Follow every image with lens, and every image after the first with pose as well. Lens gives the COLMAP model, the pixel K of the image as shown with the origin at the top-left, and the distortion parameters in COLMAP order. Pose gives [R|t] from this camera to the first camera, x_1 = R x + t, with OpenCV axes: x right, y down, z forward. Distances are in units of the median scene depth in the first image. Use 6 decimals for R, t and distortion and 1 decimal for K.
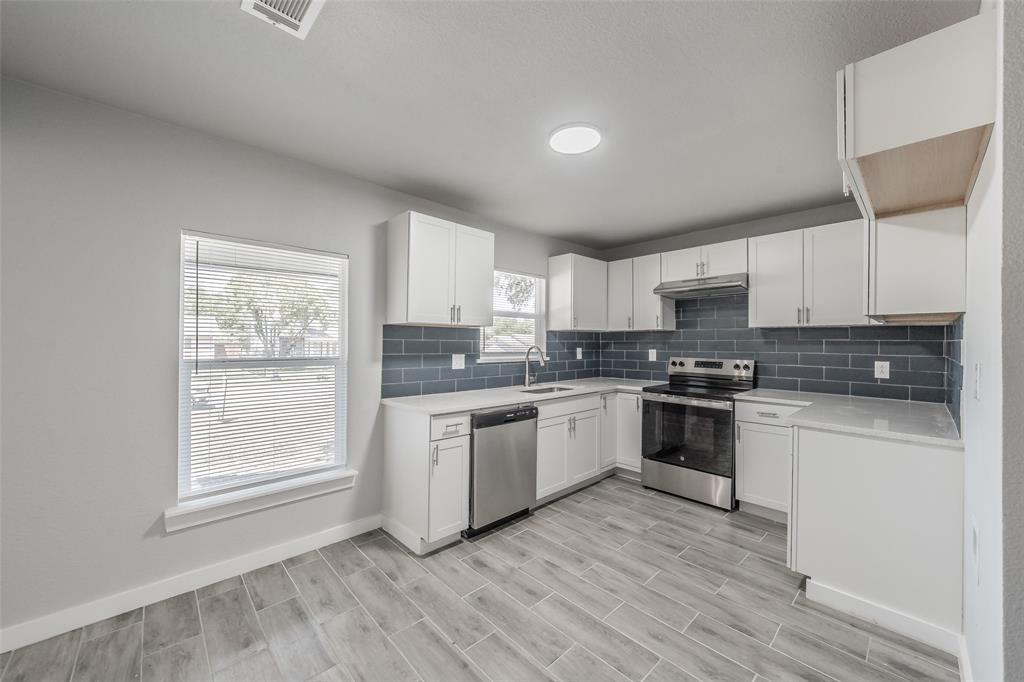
lens RADIAL K [[378.2, 0, 501.3], [0, 378.2, 341.8], [0, 0, 1]] dist [-0.000259, 0.000008]
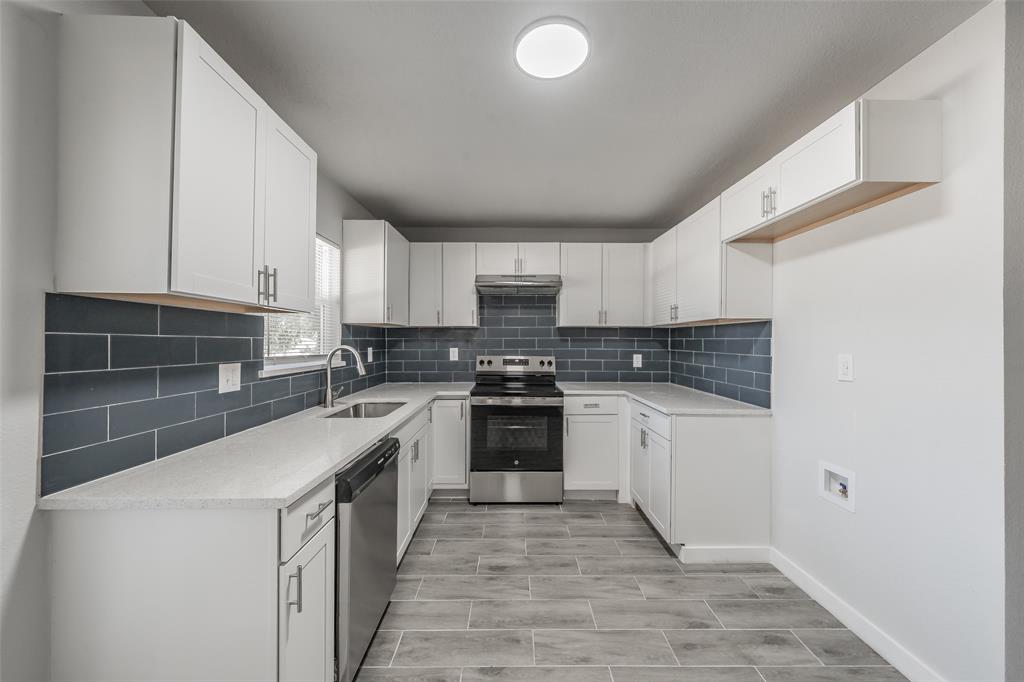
lens RADIAL K [[384.3, 0, 508.3], [0, 384.3, 339.3], [0, 0, 1]] dist [-0.000751, -0.000120]
pose [[0.675496, 0.000369, 0.737364, -0.268360], [-0.001681, 0.999998, 0.001039, -0.001617], [-0.737362, -0.001941, 0.675495, 0.395219]]
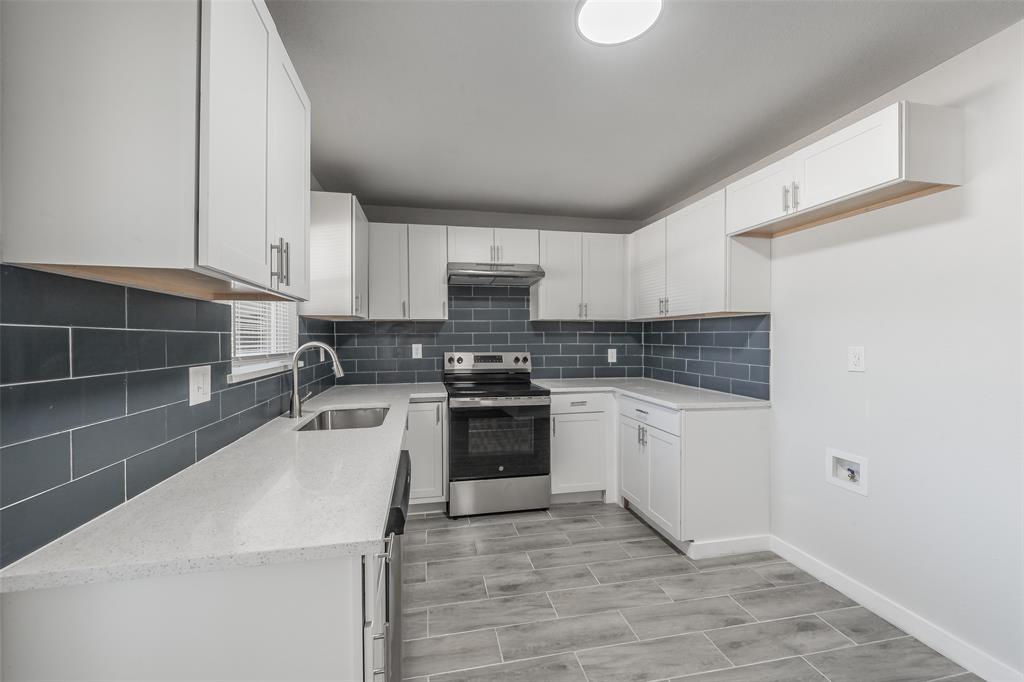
lens RADIAL K [[407.0, 0, 499.9], [0, 407.0, 339.2], [0, 0, 1]] dist [0.001067, -0.000200]
pose [[0.522256, -0.011499, 0.852711, -0.343782], [0.002764, 0.999927, 0.011792, 0.000758], [-0.852784, -0.003802, 0.522250, 0.559875]]
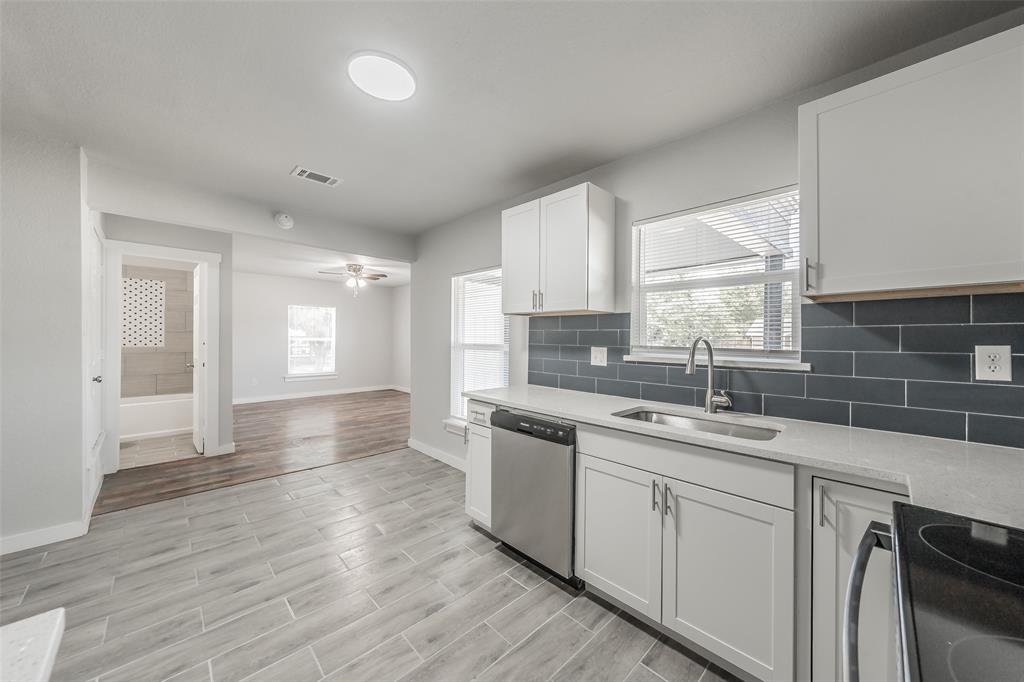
lens RADIAL K [[357.2, 0, 528.6], [0, 357.2, 336.3], [0, 0, 1]] dist [0.015351, -0.000012]
pose [[0.072309, -0.005951, -0.997364, 0.694009], [0.003037, 0.999979, -0.005747, 0.015448], [0.997378, -0.002614, 0.072326, 0.875155]]
